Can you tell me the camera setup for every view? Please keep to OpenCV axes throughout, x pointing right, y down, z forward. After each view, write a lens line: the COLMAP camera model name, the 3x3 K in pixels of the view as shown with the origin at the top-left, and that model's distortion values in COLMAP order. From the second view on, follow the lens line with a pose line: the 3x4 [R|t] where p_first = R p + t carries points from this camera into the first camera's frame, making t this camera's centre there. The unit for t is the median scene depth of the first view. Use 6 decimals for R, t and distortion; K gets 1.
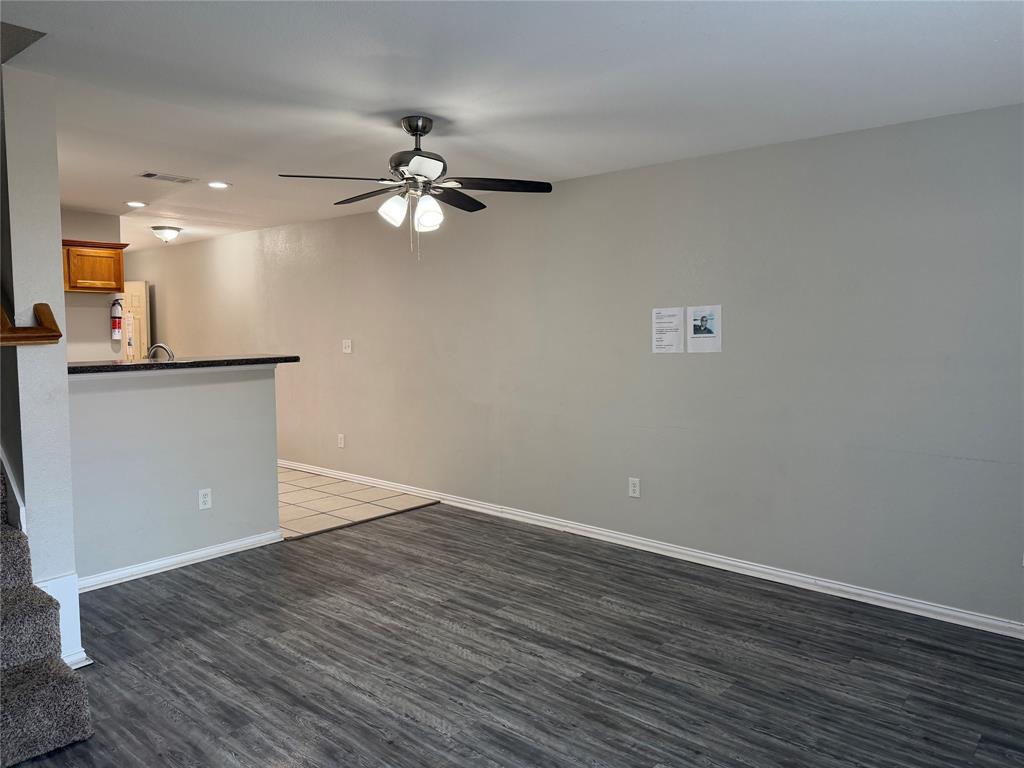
lens RADIAL K [[714.5, 0, 534.0], [0, 714.5, 385.7], [0, 0, 1]] dist [-0.002633, -0.007148]
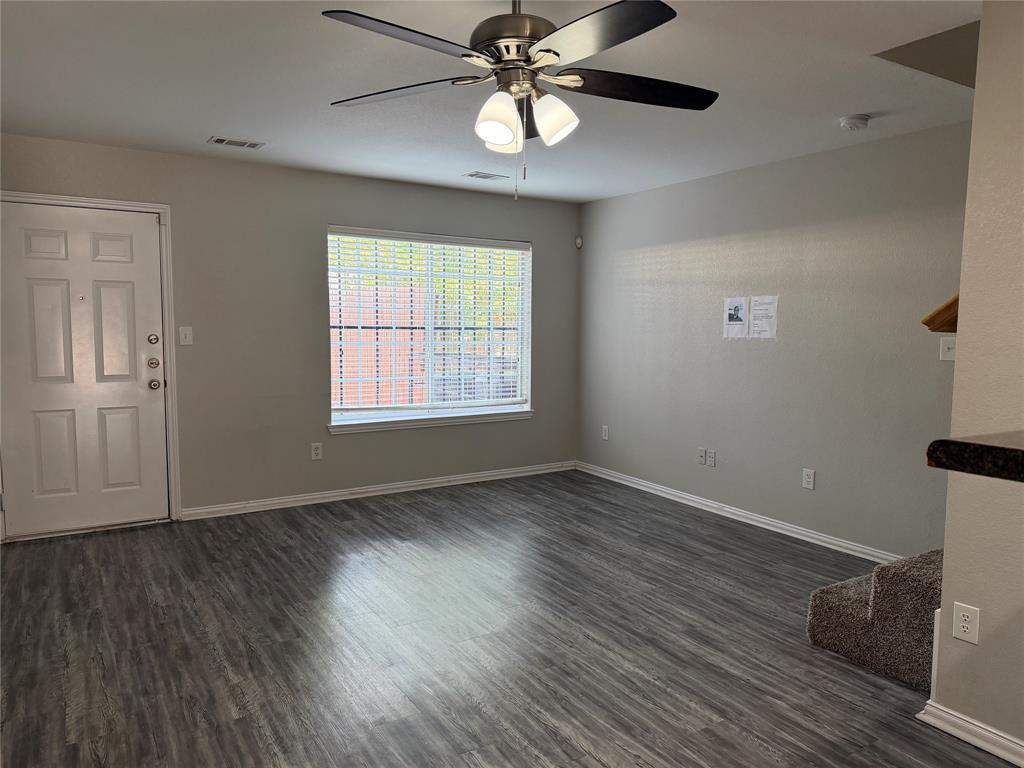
lens RADIAL K [[714.5, 0, 534.0], [0, 714.5, 385.7], [0, 0, 1]] dist [-0.002633, -0.007148]
pose [[-0.954359, -0.042039, 0.295687, -0.384627], [0.010561, 0.984675, 0.174080, -0.126498], [-0.298474, 0.169258, -0.939290, 1.671272]]
